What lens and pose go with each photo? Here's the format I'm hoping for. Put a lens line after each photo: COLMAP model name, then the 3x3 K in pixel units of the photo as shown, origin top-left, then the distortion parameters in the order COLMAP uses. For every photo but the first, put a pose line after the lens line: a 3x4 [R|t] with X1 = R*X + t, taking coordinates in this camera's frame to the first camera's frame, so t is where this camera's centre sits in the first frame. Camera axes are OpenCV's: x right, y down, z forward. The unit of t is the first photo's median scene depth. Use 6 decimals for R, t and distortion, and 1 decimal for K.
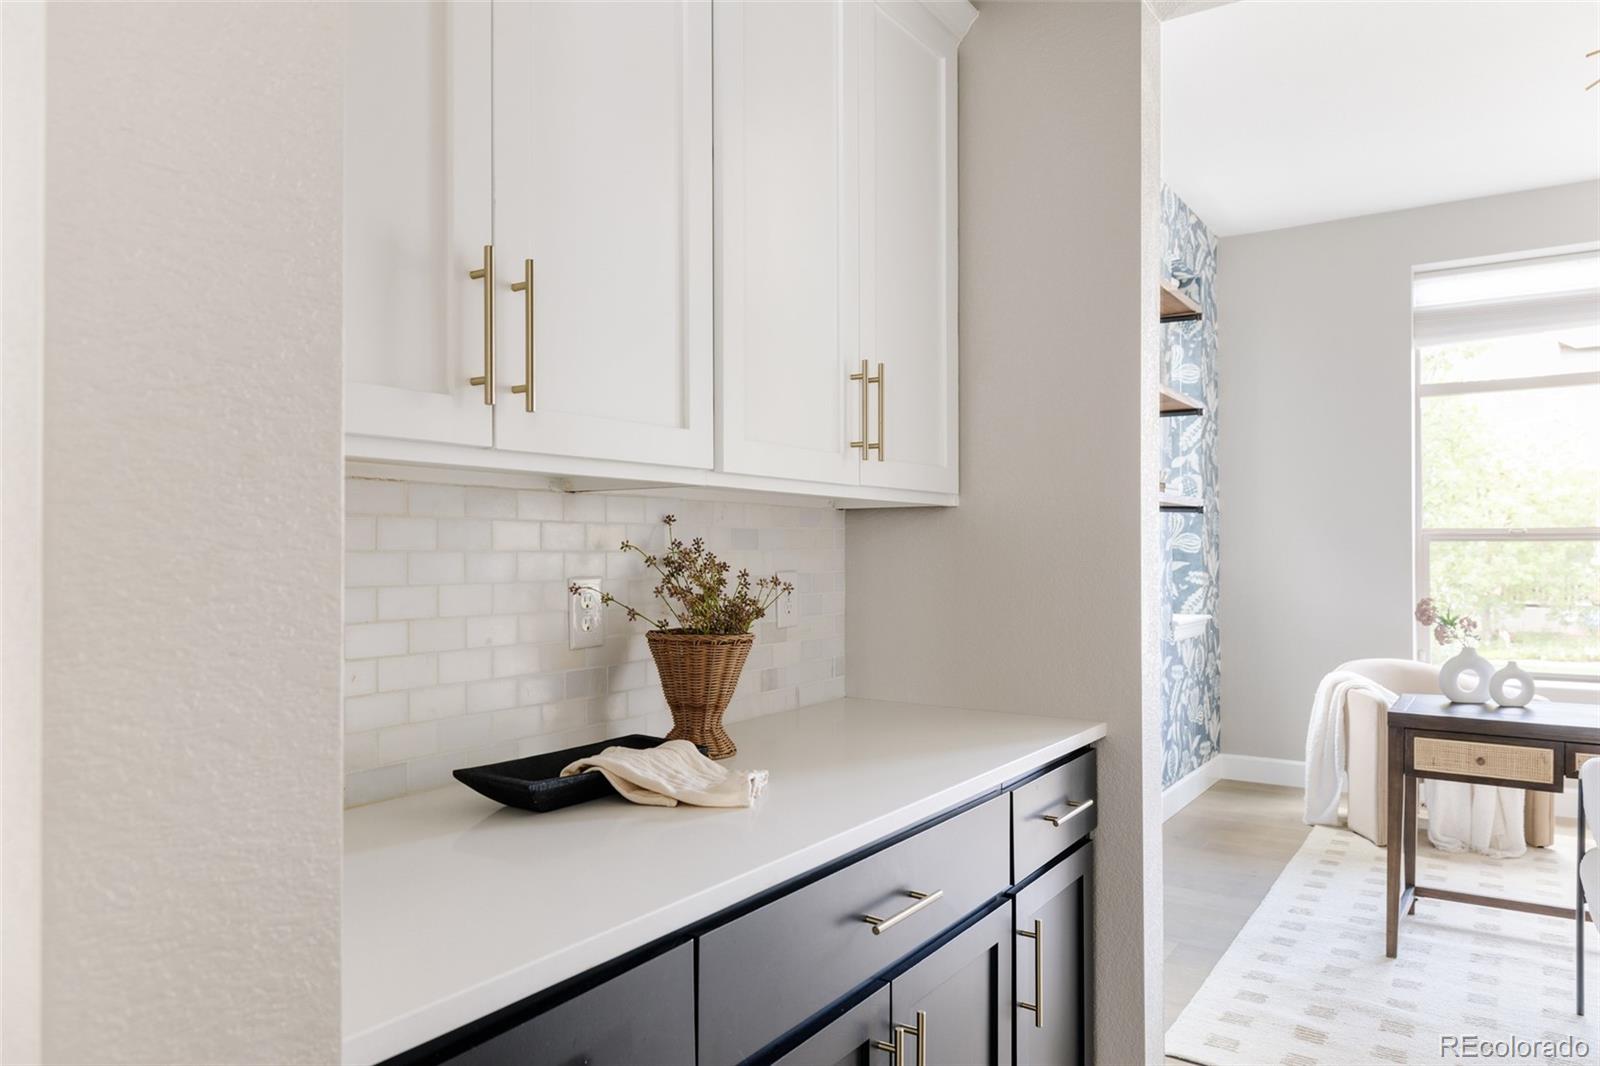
lens RADIAL K [[1047.8, 0, 806.6], [0, 1047.8, 546.9], [0, 0, 1]] dist [0.022712, -0.022584]
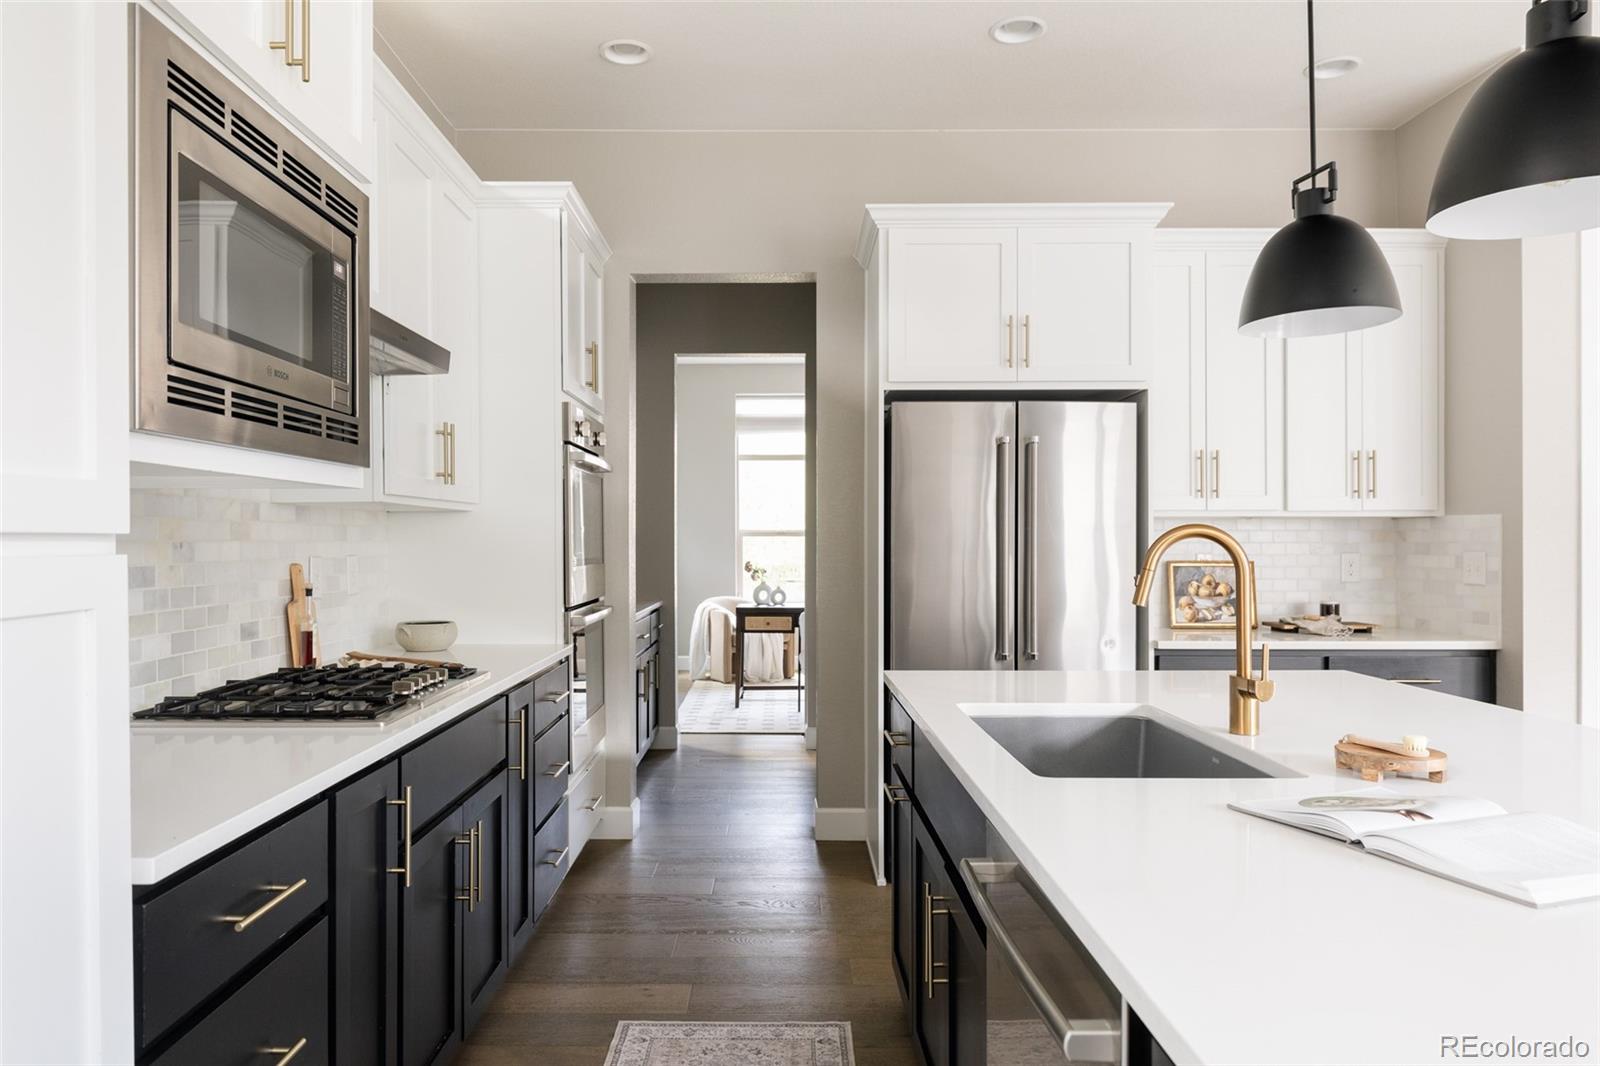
lens RADIAL K [[1047.8, 0, 802.4], [0, 1047.8, 541.8], [0, 0, 1]] dist [0.022712, -0.022584]
pose [[0.817785, -0.000116, 0.575524, -0.660918], [-0.001641, 0.999995, 0.002532, -0.000171], [-0.575522, -0.003015, 0.817781, -0.985380]]
